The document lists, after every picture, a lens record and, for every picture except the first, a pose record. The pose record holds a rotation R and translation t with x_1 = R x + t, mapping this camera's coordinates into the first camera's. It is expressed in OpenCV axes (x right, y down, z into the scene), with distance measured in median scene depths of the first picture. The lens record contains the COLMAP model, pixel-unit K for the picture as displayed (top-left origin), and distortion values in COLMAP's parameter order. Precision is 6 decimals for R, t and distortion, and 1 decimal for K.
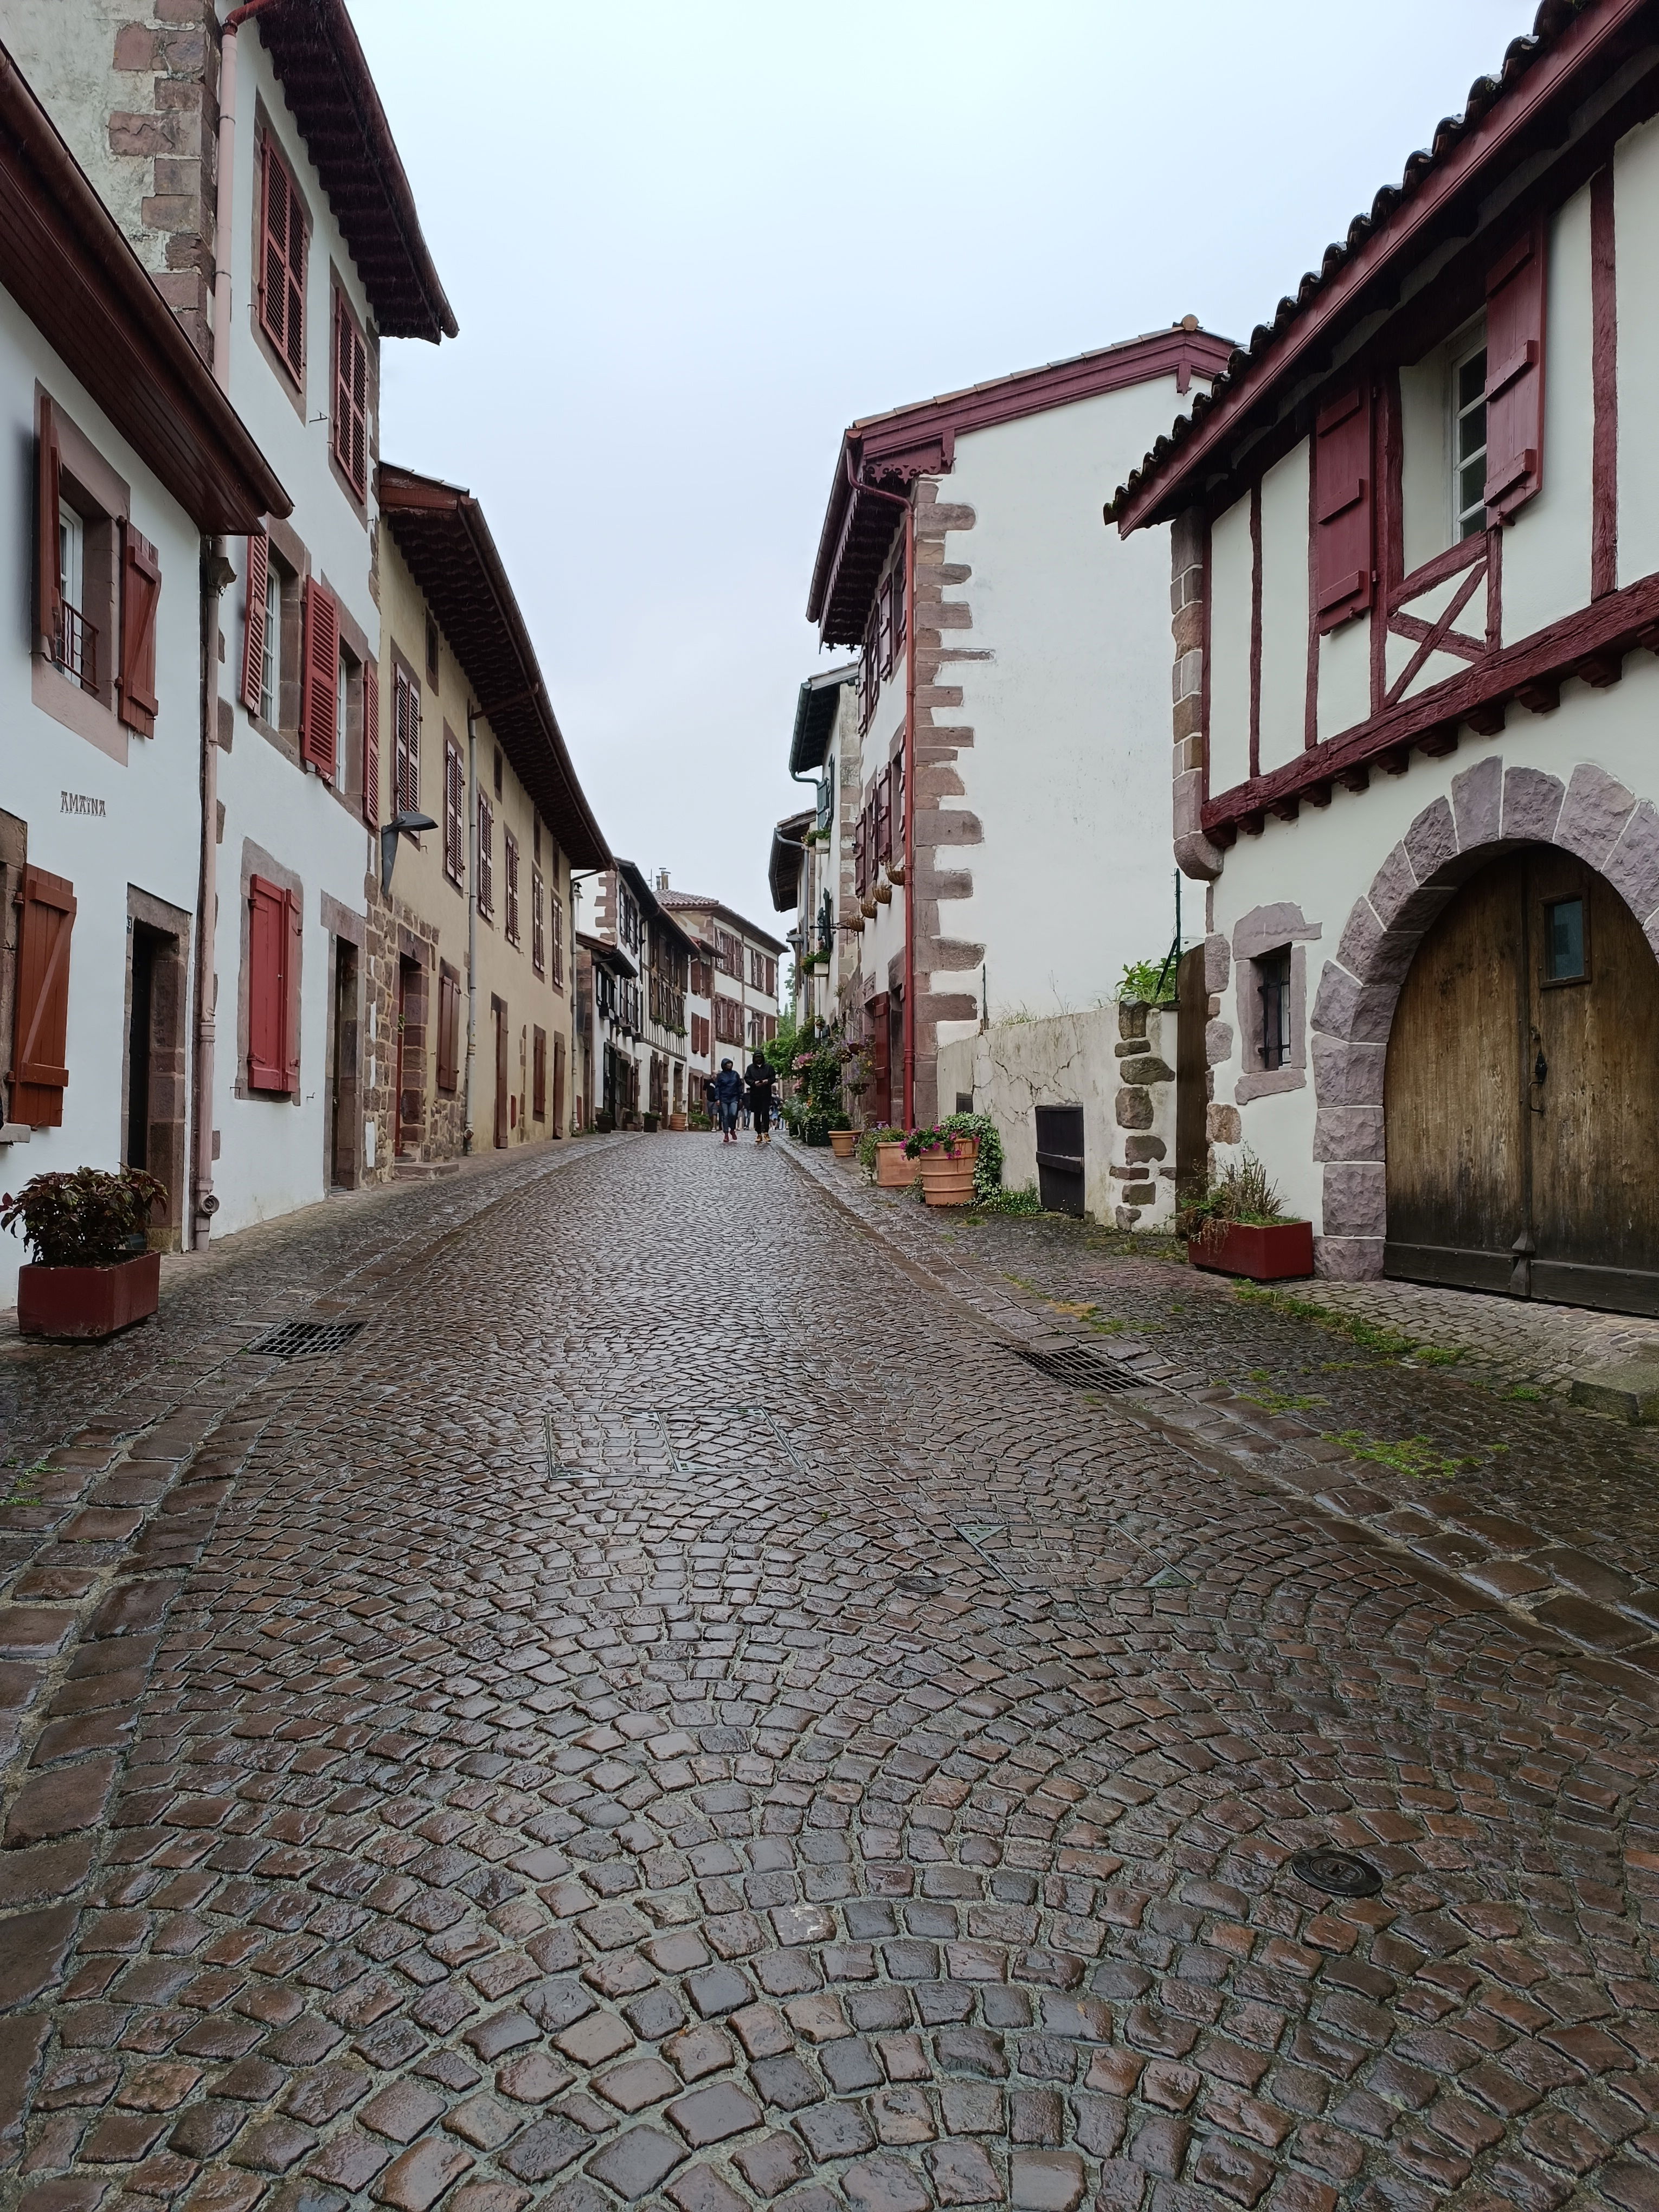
lens RADIAL K [[1487.6, 0, 827.9], [0, 1487.6, 1115.5], [0, 0, 1]] dist [0.023700, -0.003100]
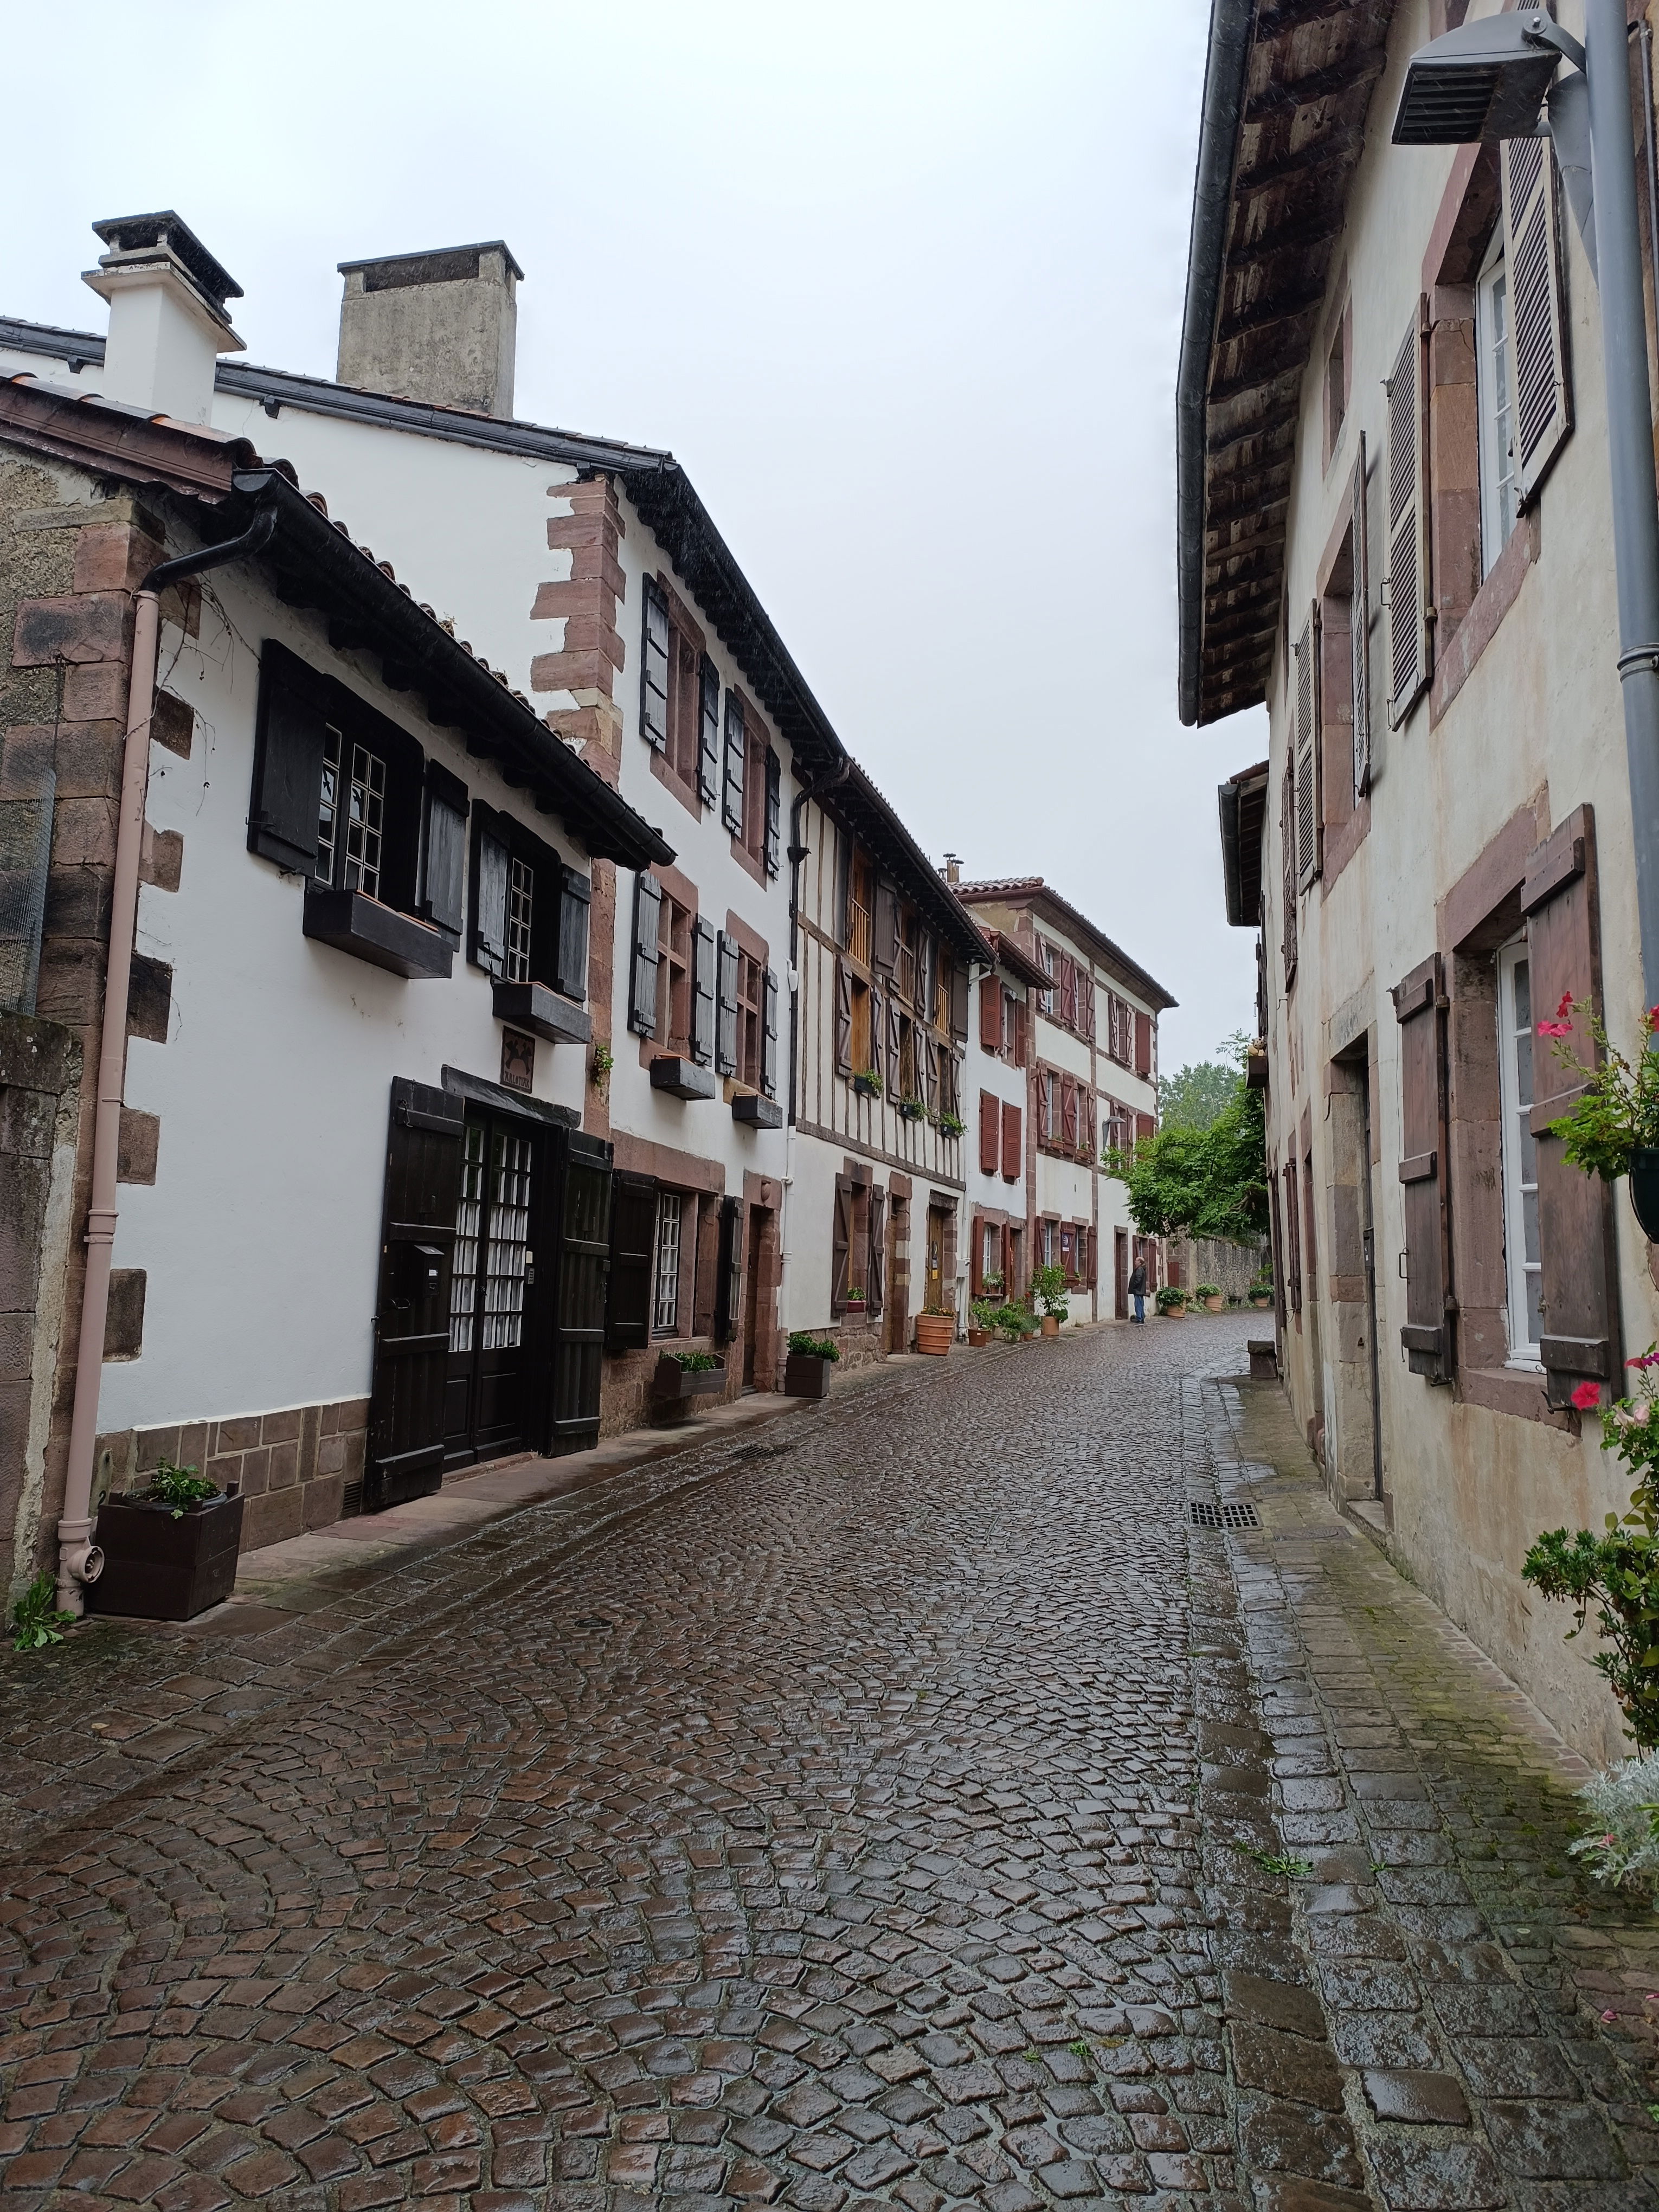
lens RADIAL K [[1487.6, 0, 825.8], [0, 1487.6, 1102.2], [0, 0, 1]] dist [0.023700, -0.003100]
pose [[0.971316, -0.004902, -0.237741, -0.025794], [-0.019249, 0.994886, -0.099155, -0.016516], [0.237011, 0.100887, 0.966254, 0.515520]]
